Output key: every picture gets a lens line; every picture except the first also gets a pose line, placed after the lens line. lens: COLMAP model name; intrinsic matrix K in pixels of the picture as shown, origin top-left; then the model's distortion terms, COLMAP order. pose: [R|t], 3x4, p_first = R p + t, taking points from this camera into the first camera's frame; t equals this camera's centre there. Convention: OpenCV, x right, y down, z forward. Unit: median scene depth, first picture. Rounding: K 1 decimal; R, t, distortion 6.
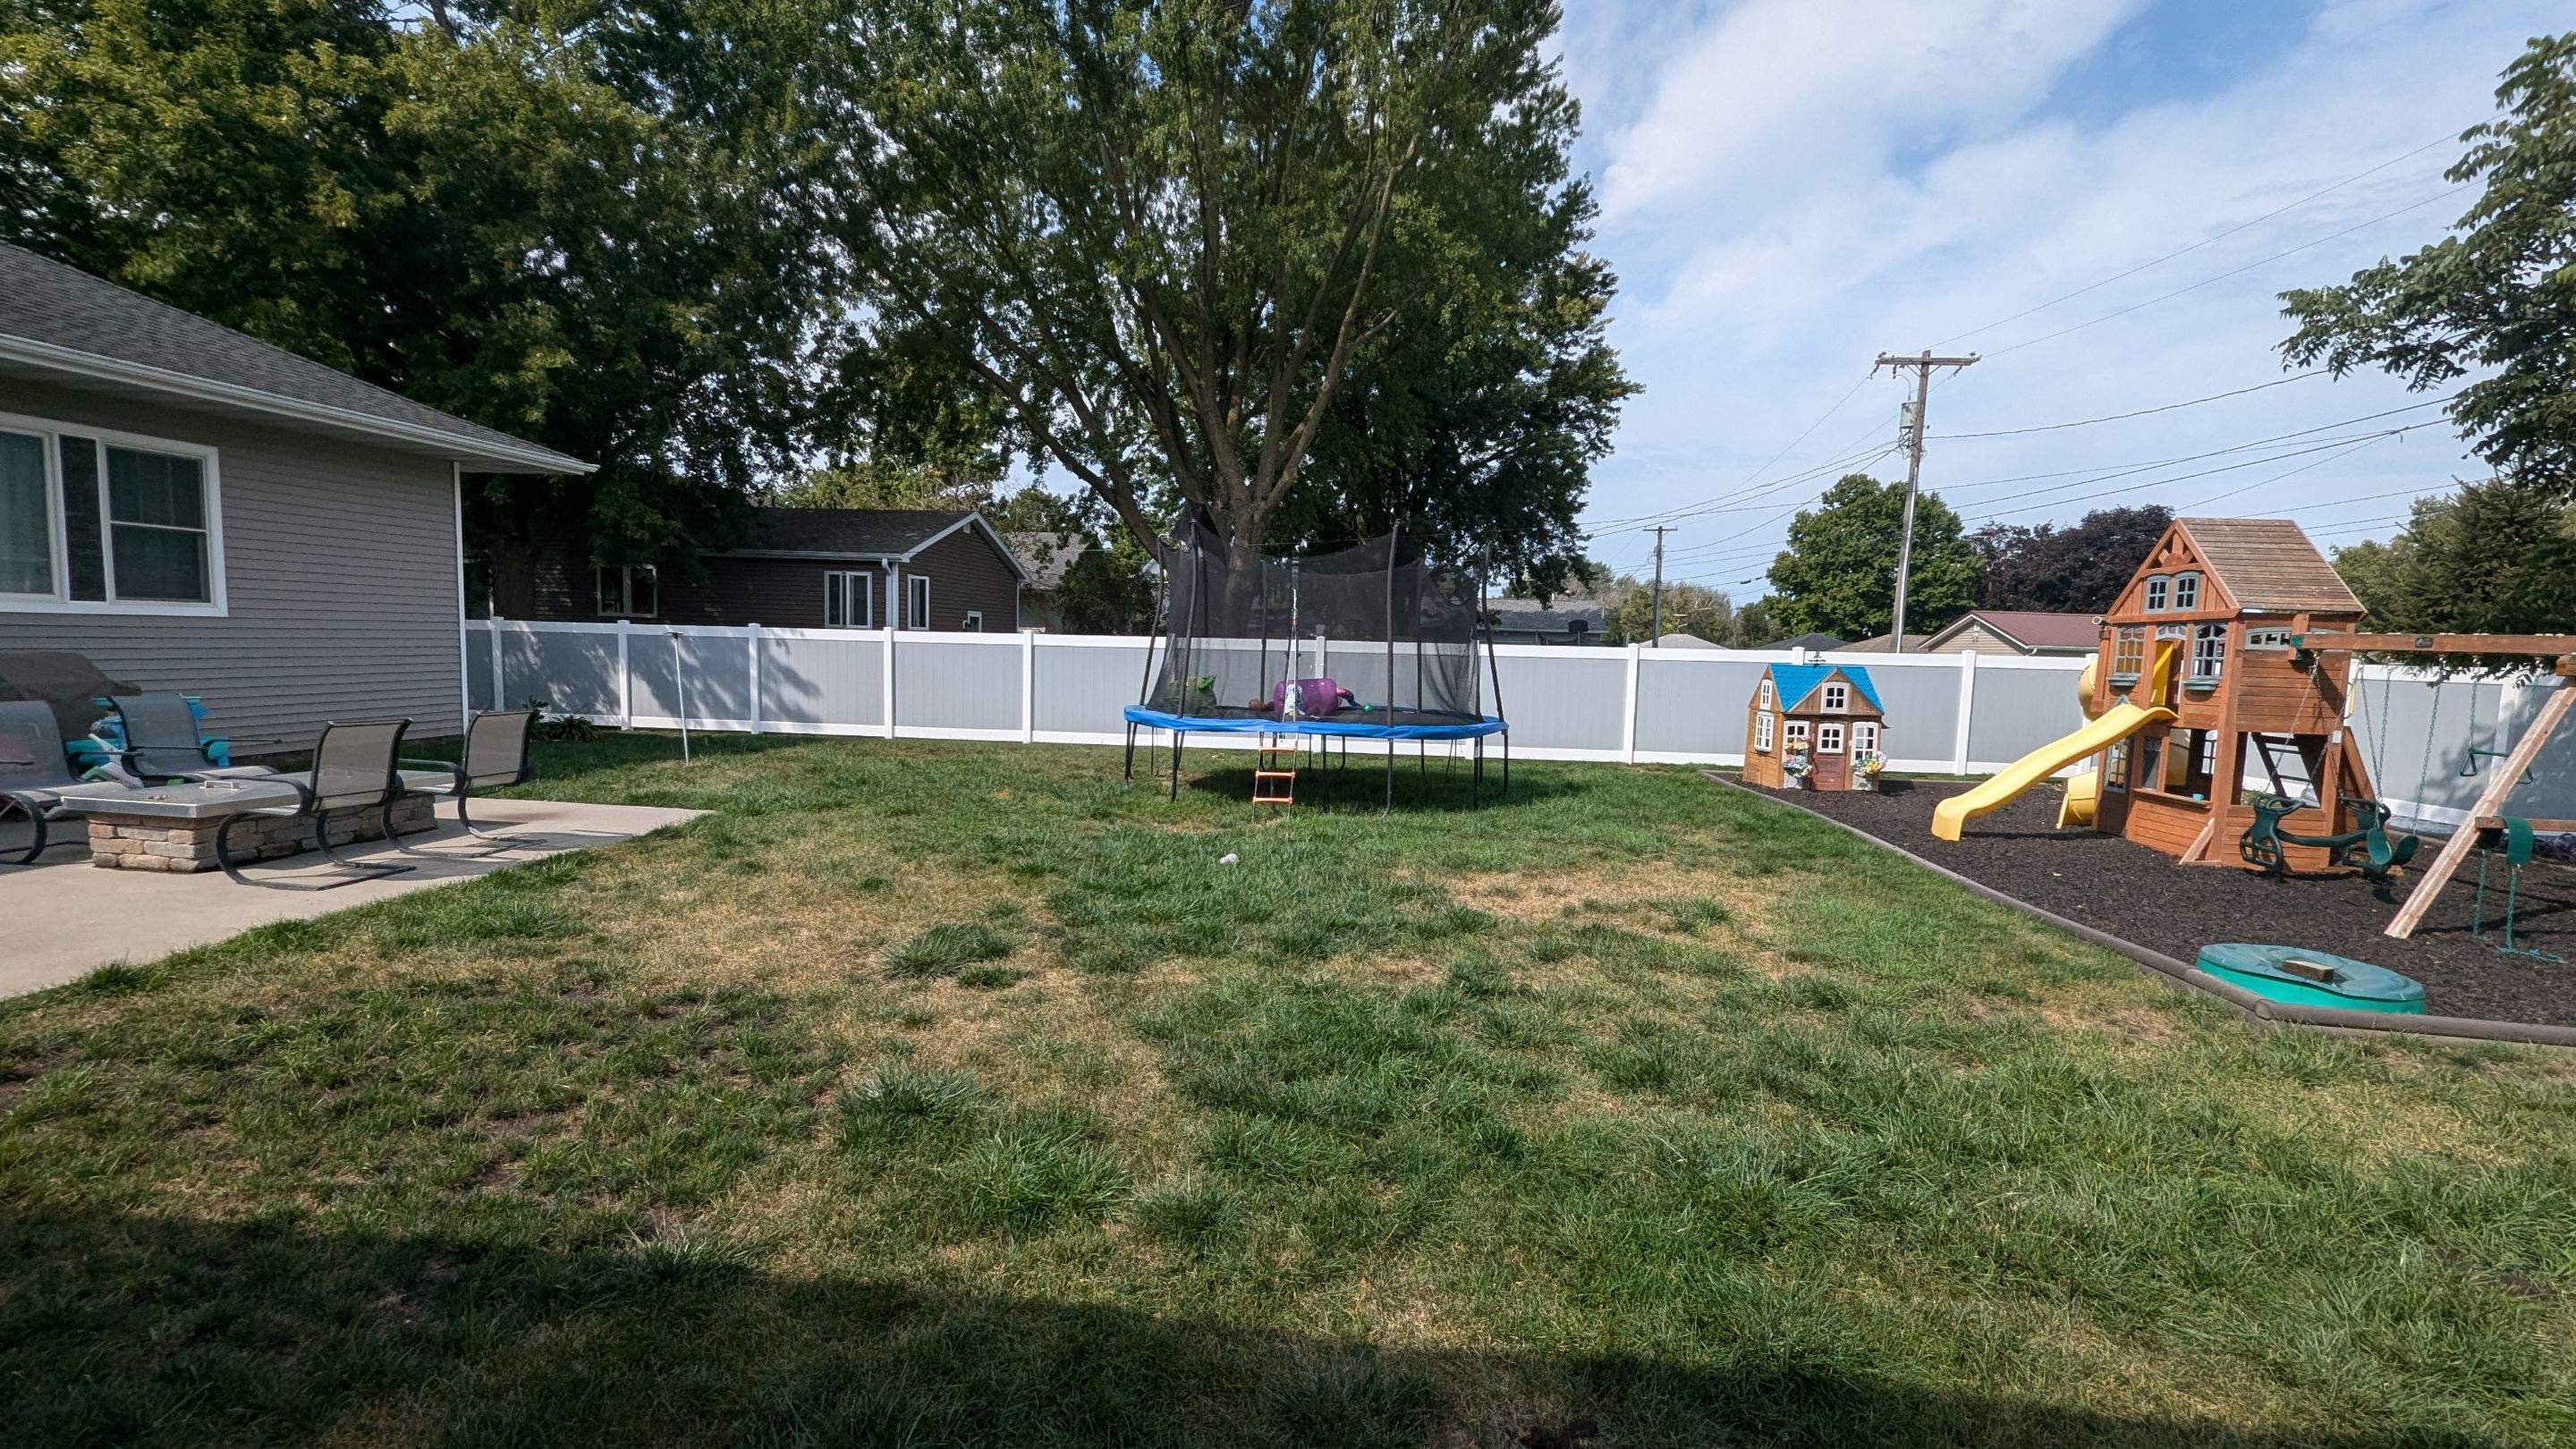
lens RADIAL K [[1072.3, 0, 1273.4], [0, 1072.3, 718.2], [0, 0, 1]] dist [0.020710, -0.008685]
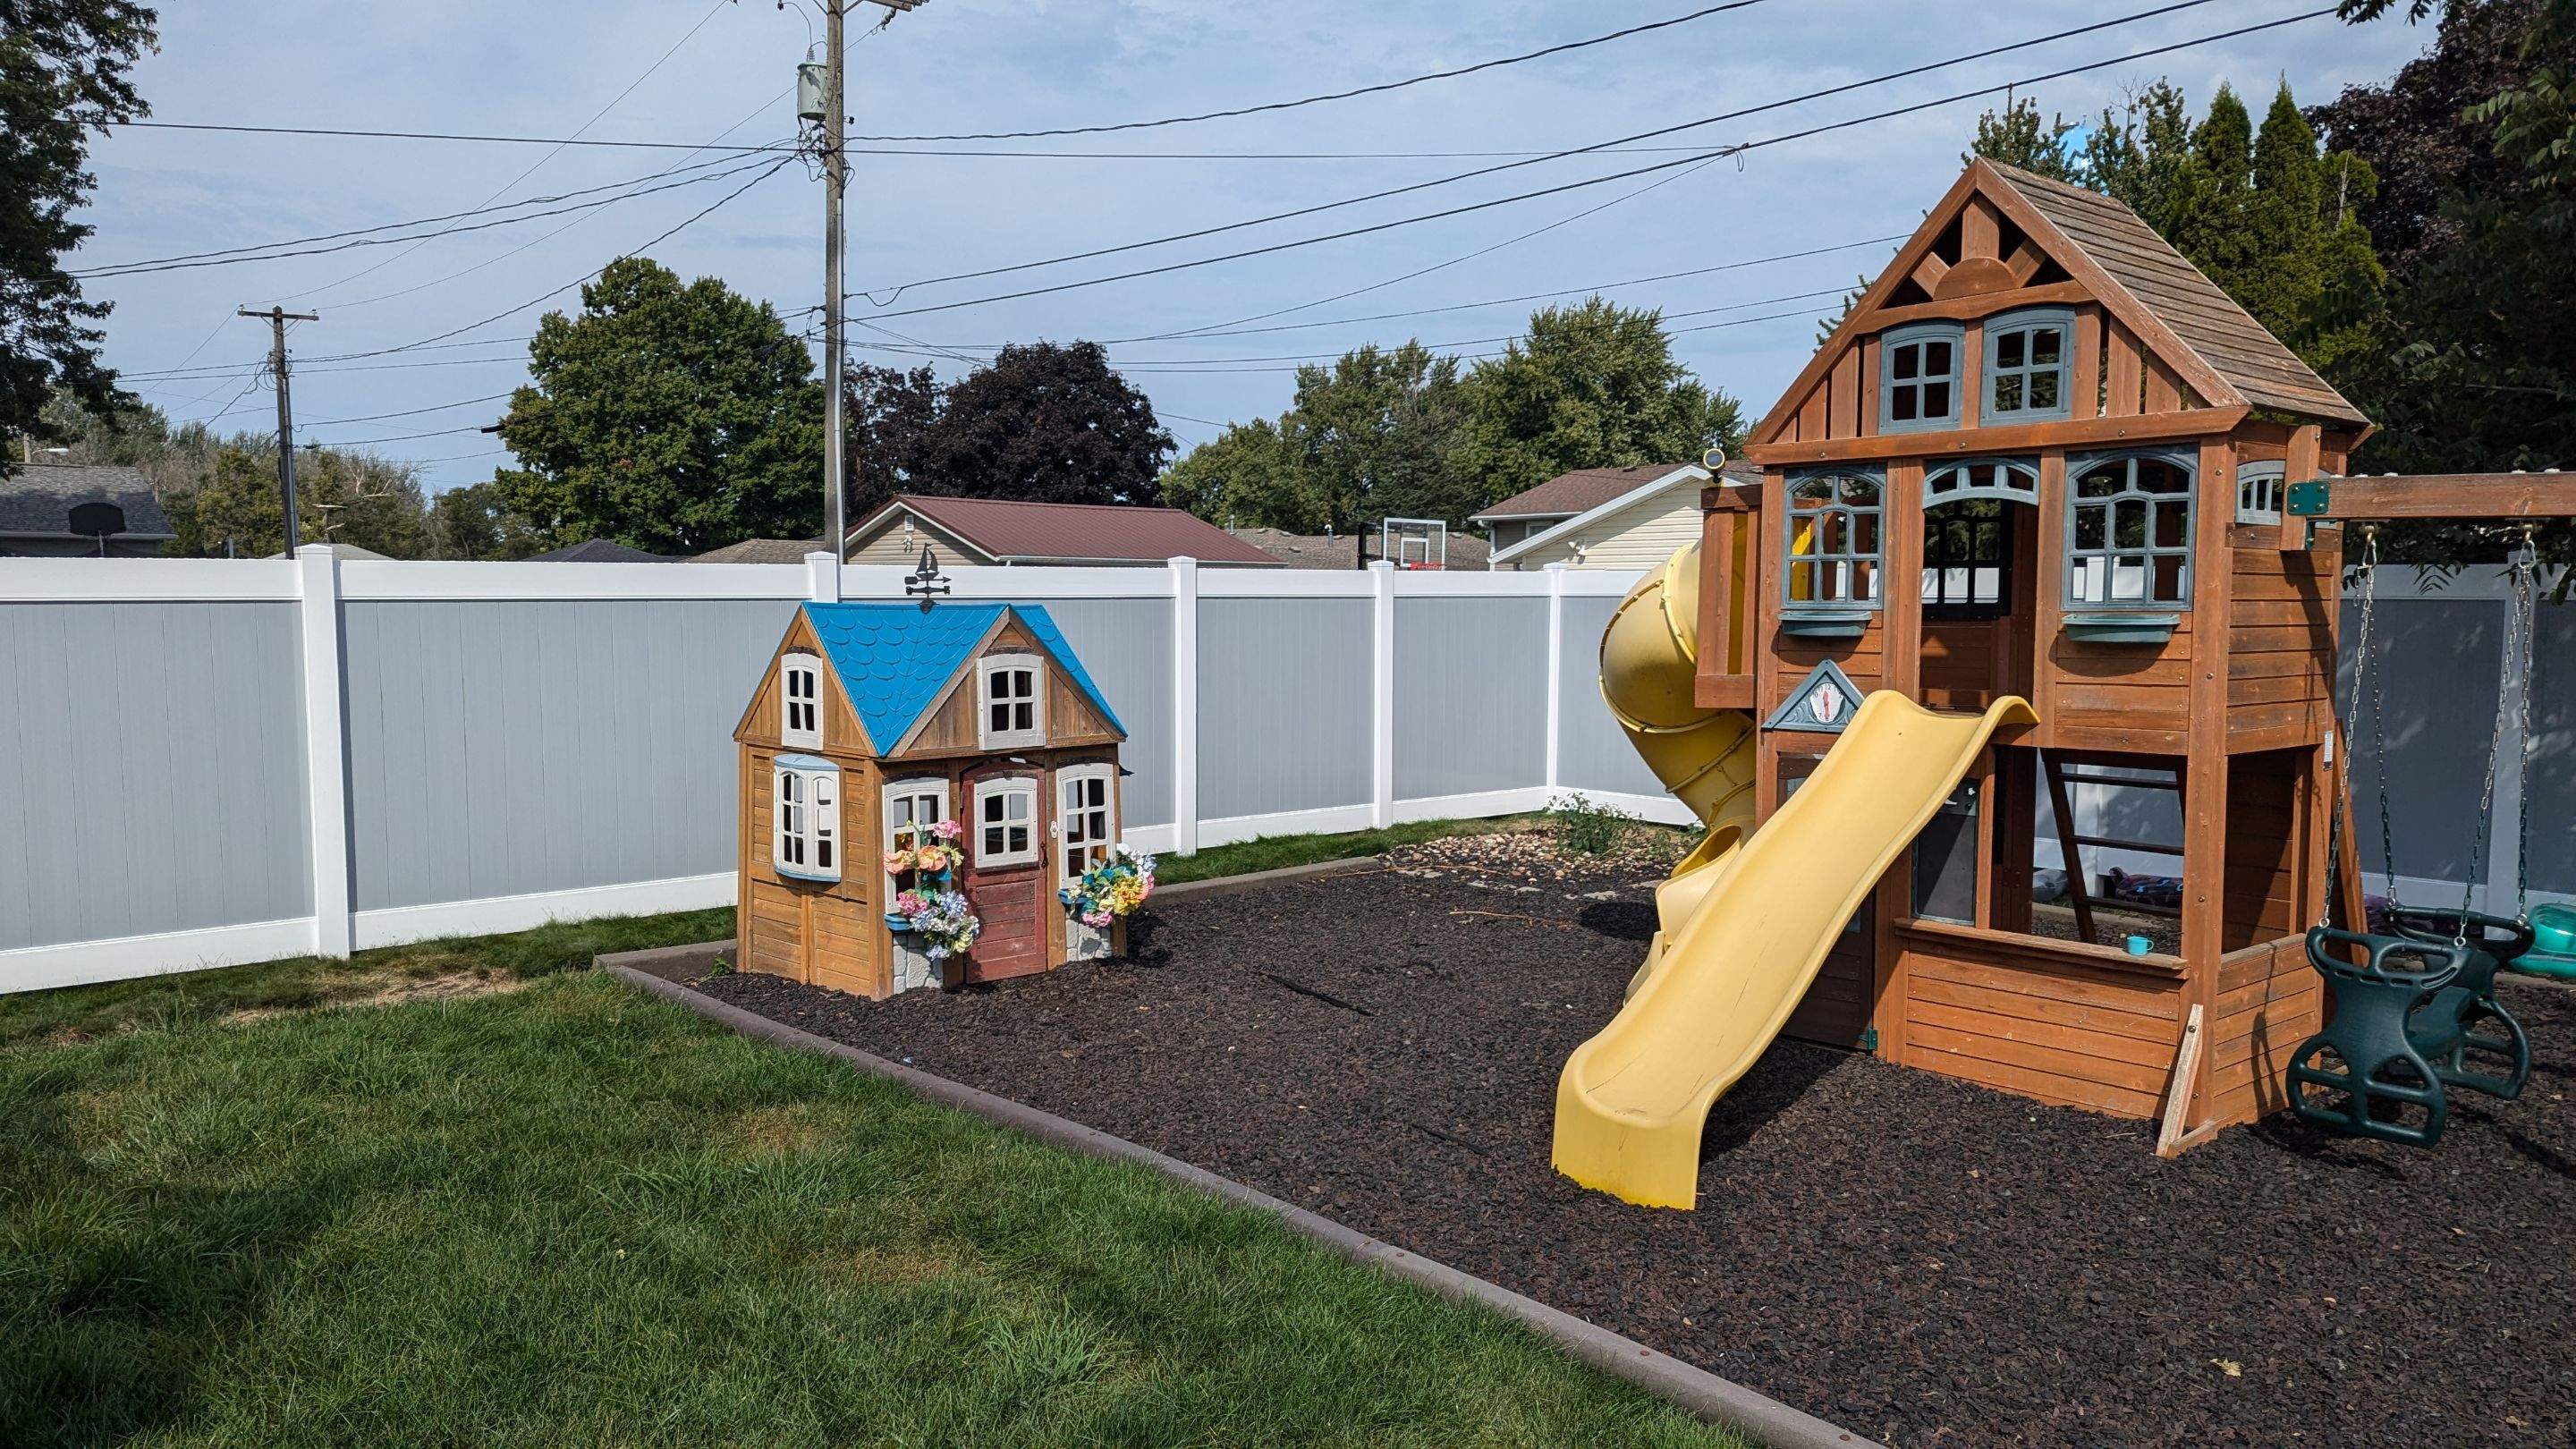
lens RADIAL K [[1804.8, 0, 1284.8], [0, 1804.8, 747.3], [0, 0, 1]] dist [0.055421, -0.060186]
pose [[0.655278, -0.089515, 0.750065, 0.159082], [0.067598, 0.995919, 0.059800, -0.032044], [-0.752357, 0.011517, 0.658655, 0.571386]]
